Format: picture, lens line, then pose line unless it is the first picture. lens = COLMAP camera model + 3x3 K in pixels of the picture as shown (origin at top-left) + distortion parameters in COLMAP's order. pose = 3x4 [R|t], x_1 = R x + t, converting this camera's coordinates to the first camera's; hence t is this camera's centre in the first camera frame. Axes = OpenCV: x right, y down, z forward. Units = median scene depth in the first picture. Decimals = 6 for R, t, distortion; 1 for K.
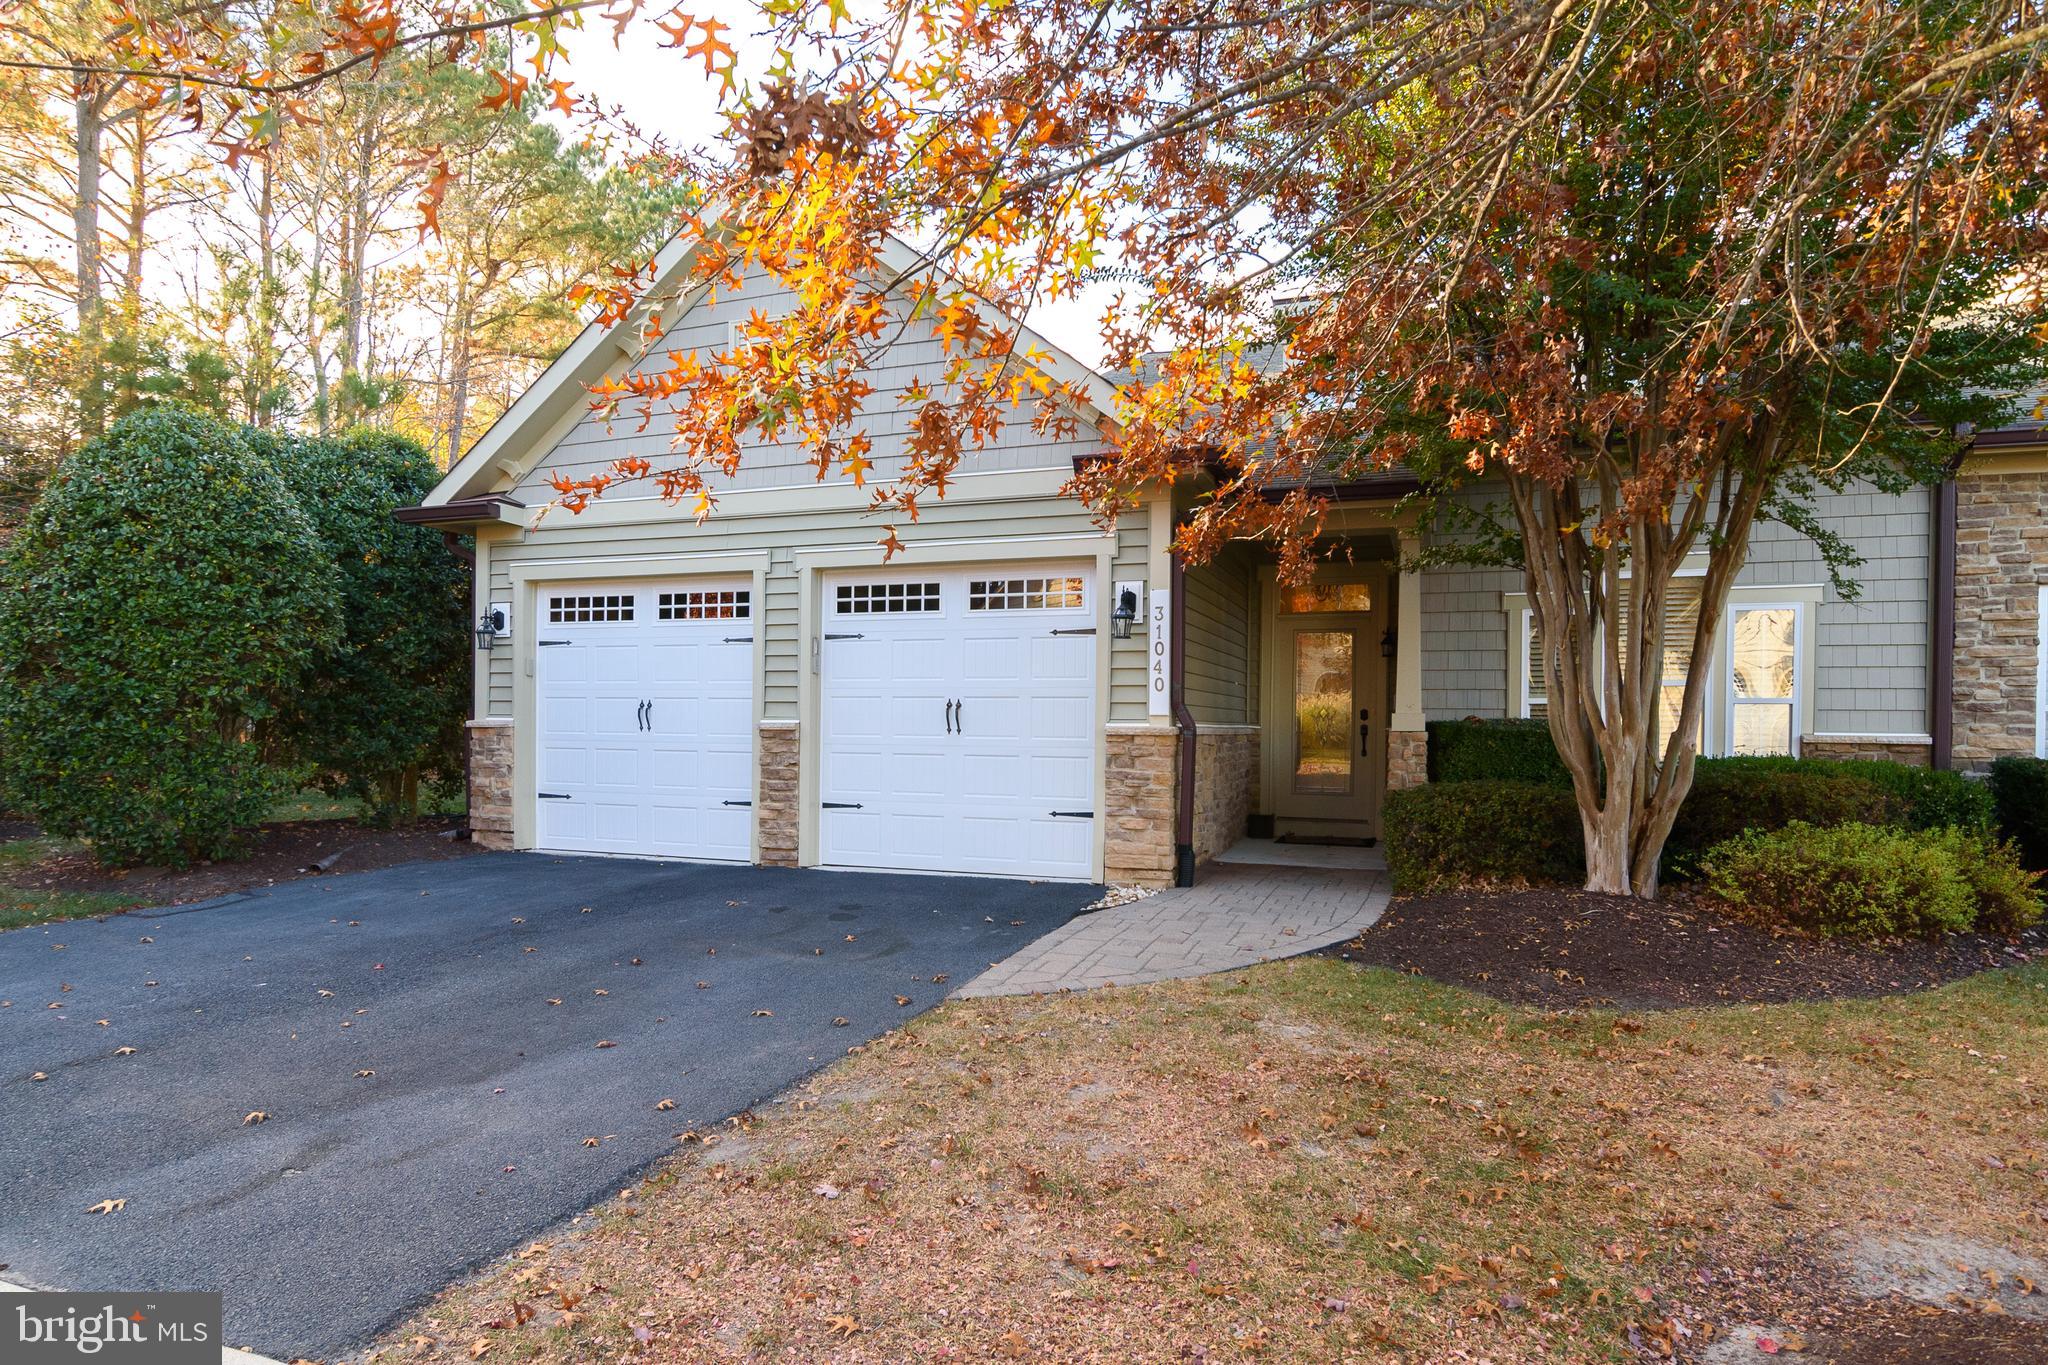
lens RADIAL K [[1272.1, 0, 1024.0], [0, 1272.1, 682.5], [0, 0, 1]] dist [0.003167, 0.001231]
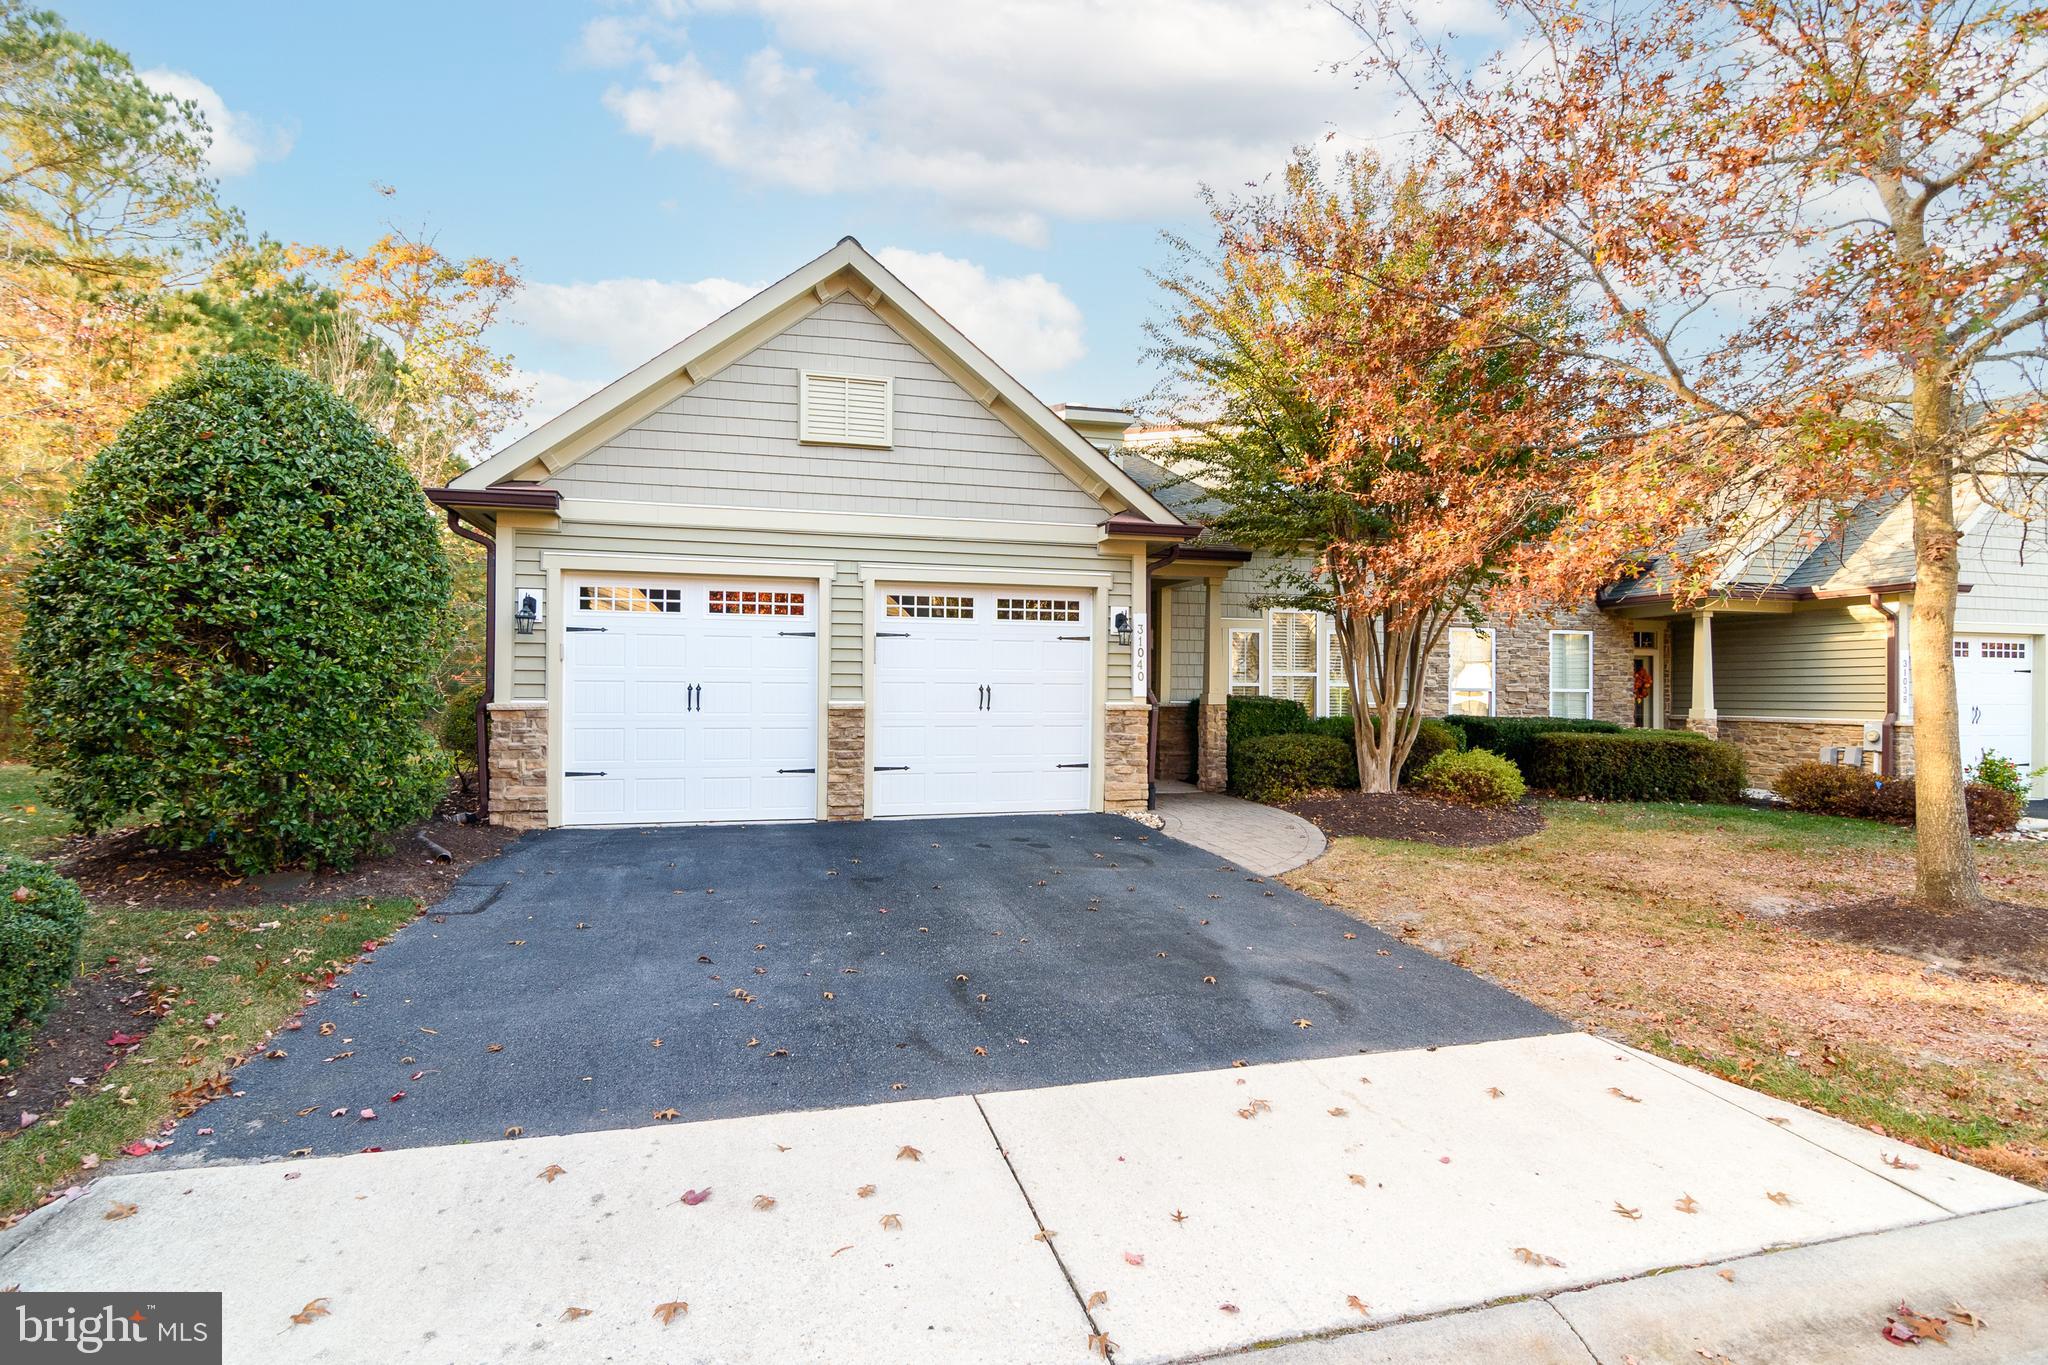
lens RADIAL K [[1018.1, 0, 1026.1], [0, 1018.1, 674.4], [0, 0, 1]] dist [-0.001864, -0.007033]
pose [[0.790990, 0.016113, 0.611617, -0.660449], [-0.010371, 0.999863, -0.012929, 0.014874], [-0.611742, 0.003883, 0.791048, 0.118632]]
